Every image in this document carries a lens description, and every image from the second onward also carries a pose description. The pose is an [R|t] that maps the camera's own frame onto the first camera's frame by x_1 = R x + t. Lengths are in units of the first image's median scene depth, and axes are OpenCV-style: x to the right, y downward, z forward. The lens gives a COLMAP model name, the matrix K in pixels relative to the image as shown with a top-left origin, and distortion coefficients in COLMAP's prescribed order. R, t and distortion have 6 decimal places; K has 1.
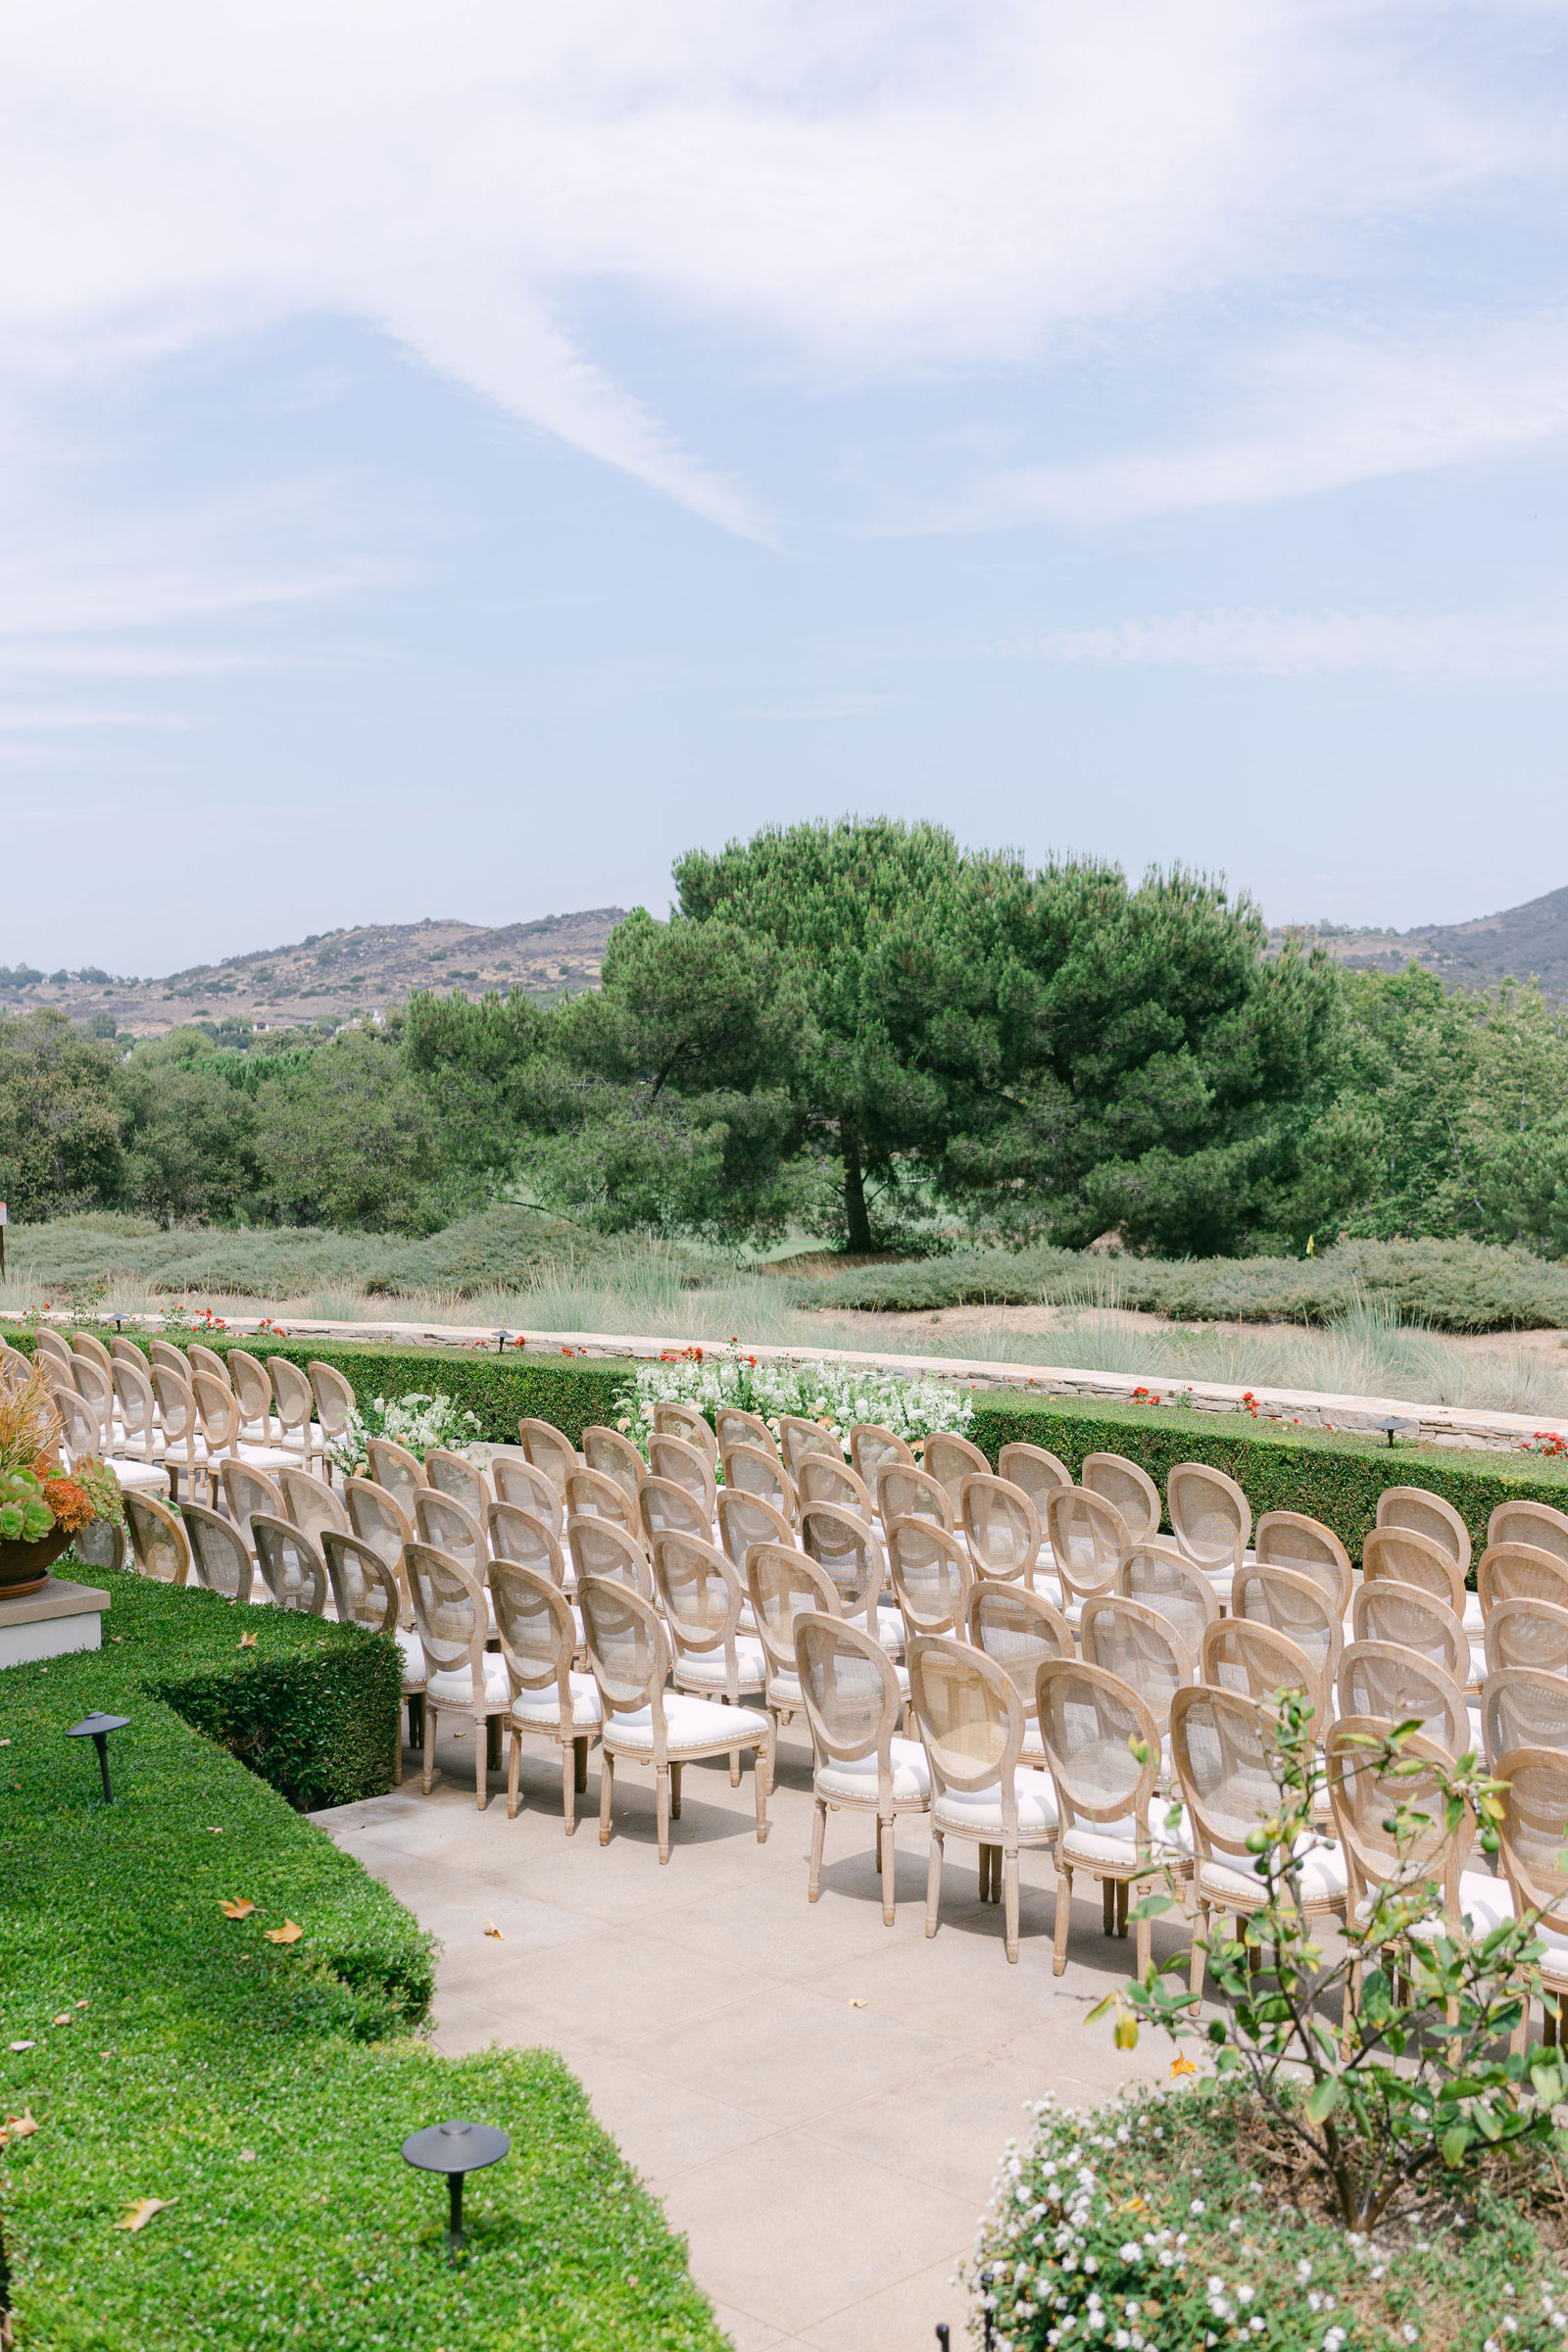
lens RADIAL K [[2812.5, 0, 795.5], [0, 2812.5, 1172.6], [0, 0, 1]] dist [0.007889, -0.022815]
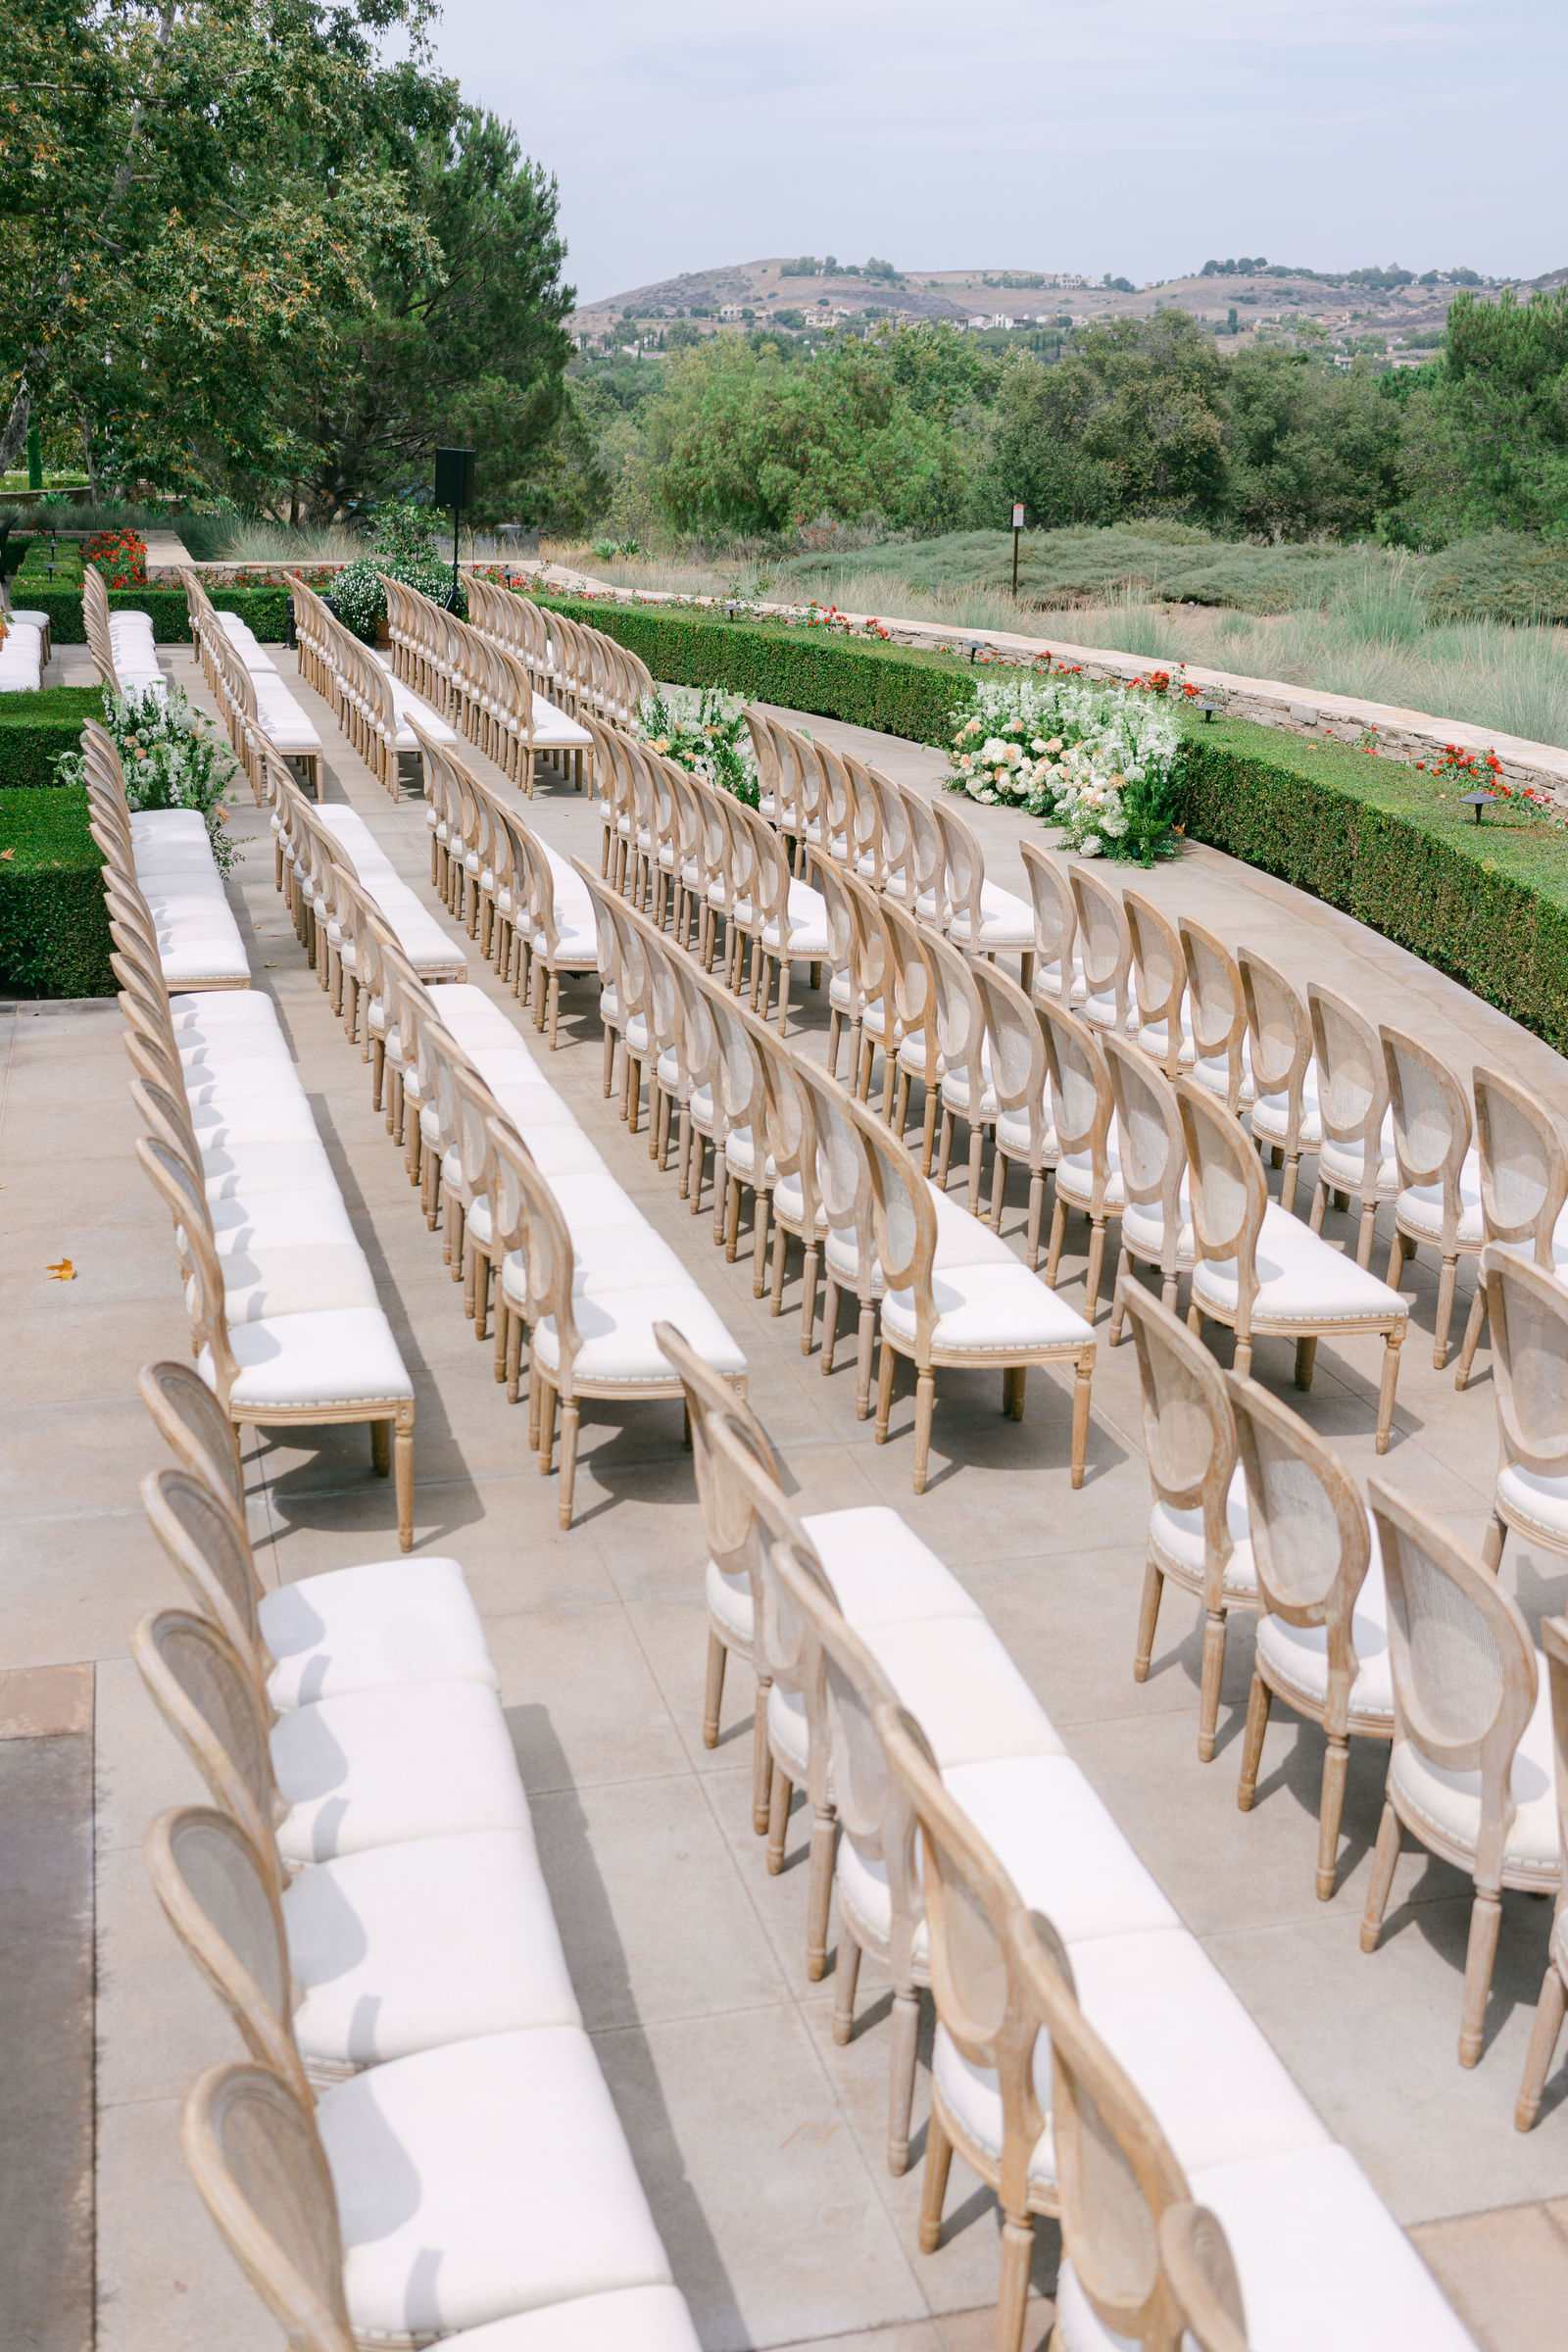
lens RADIAL K [[2812.5, 0, 795.5], [0, 2812.5, 1172.6], [0, 0, 1]] dist [0.007889, -0.022815]
pose [[0.832997, 0.167588, -0.527286, 0.669901], [-0.038531, 0.968280, 0.246879, -0.010050], [0.551935, -0.185332, 0.813031, 0.166601]]
